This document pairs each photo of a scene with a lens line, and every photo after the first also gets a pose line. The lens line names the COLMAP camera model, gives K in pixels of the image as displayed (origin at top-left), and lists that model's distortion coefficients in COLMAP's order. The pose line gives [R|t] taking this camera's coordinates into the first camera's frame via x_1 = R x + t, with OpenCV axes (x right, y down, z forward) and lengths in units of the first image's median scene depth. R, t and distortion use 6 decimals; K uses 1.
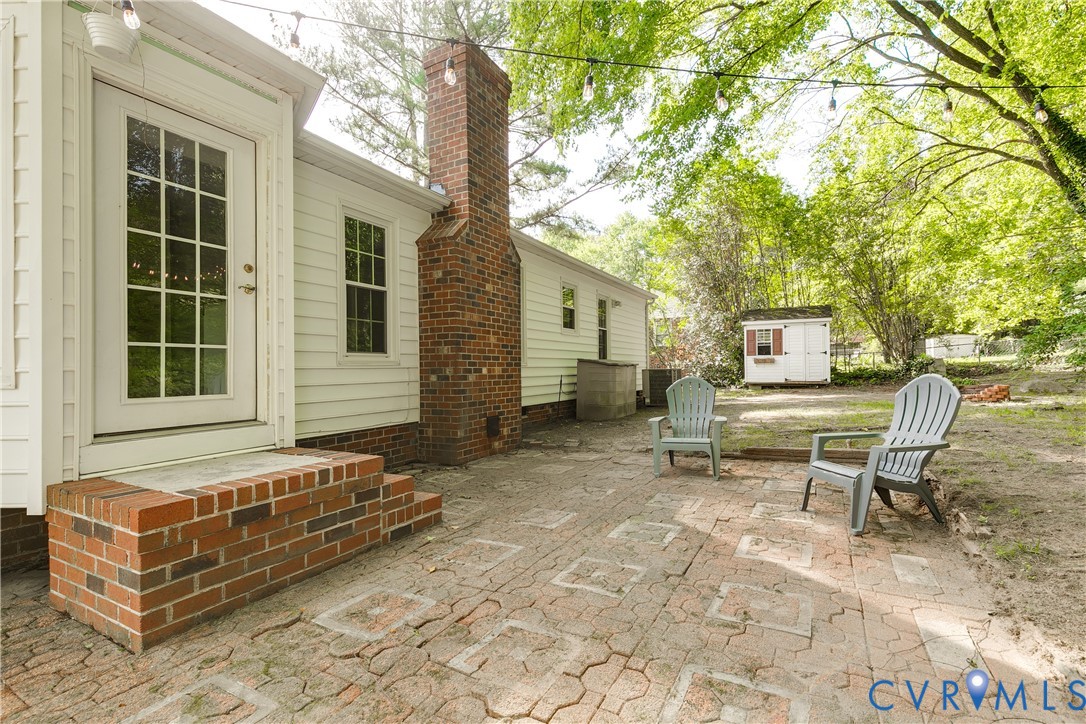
lens RADIAL K [[493.2, 0, 543.1], [0, 493.2, 366.6], [0, 0, 1]] dist [0.014348, -0.003544]
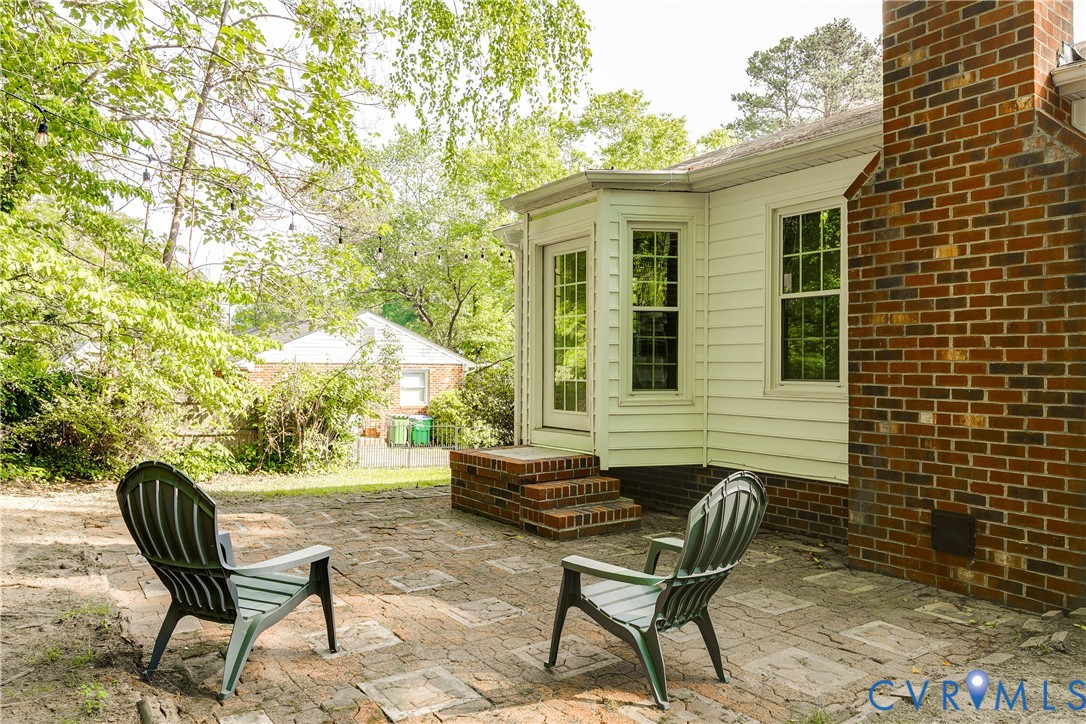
lens RADIAL K [[722.1, 0, 544.1], [0, 722.1, 362.7], [0, 0, 1]] dist [0.006077, 0.000528]
pose [[-0.423541, 0.010878, -0.905812, 0.801657], [0.009078, 0.999929, 0.007764, -0.064224], [0.905832, -0.004934, -0.423609, 1.041529]]
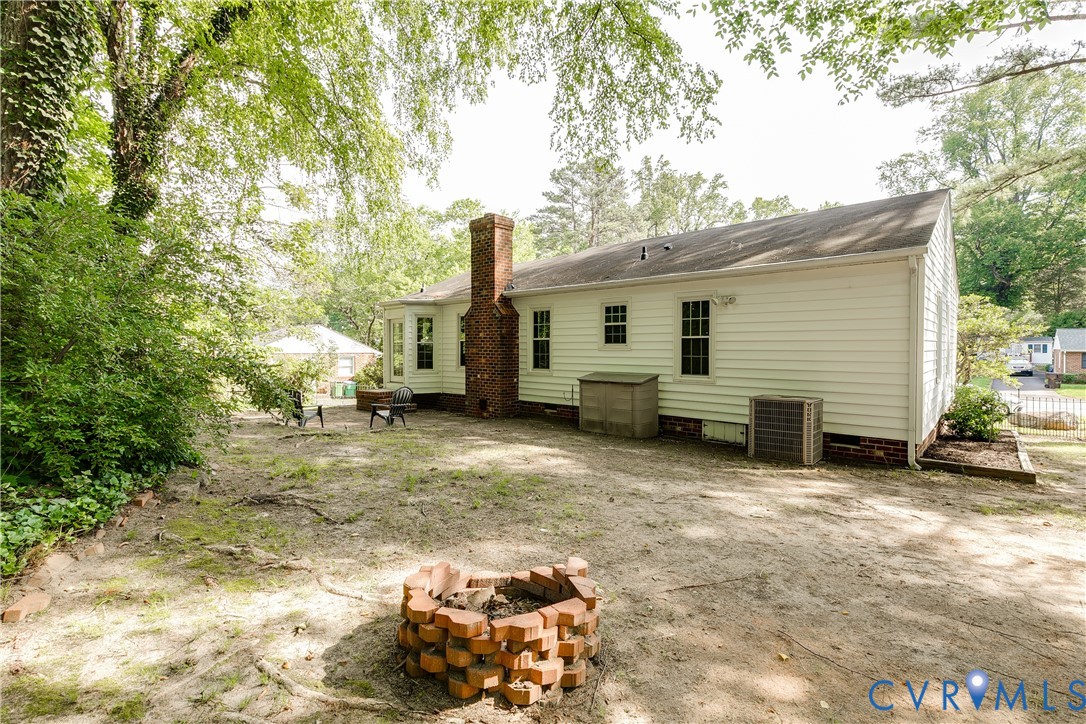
lens RADIAL K [[493.2, 0, 538.6], [0, 493.2, 352.4], [0, 0, 1]] dist [0.014348, -0.003544]
pose [[-0.247248, 0.026450, -0.968591, 1.957714], [0.010997, 0.999640, 0.024491, -0.149392], [0.968890, -0.004596, -0.247450, 1.899737]]
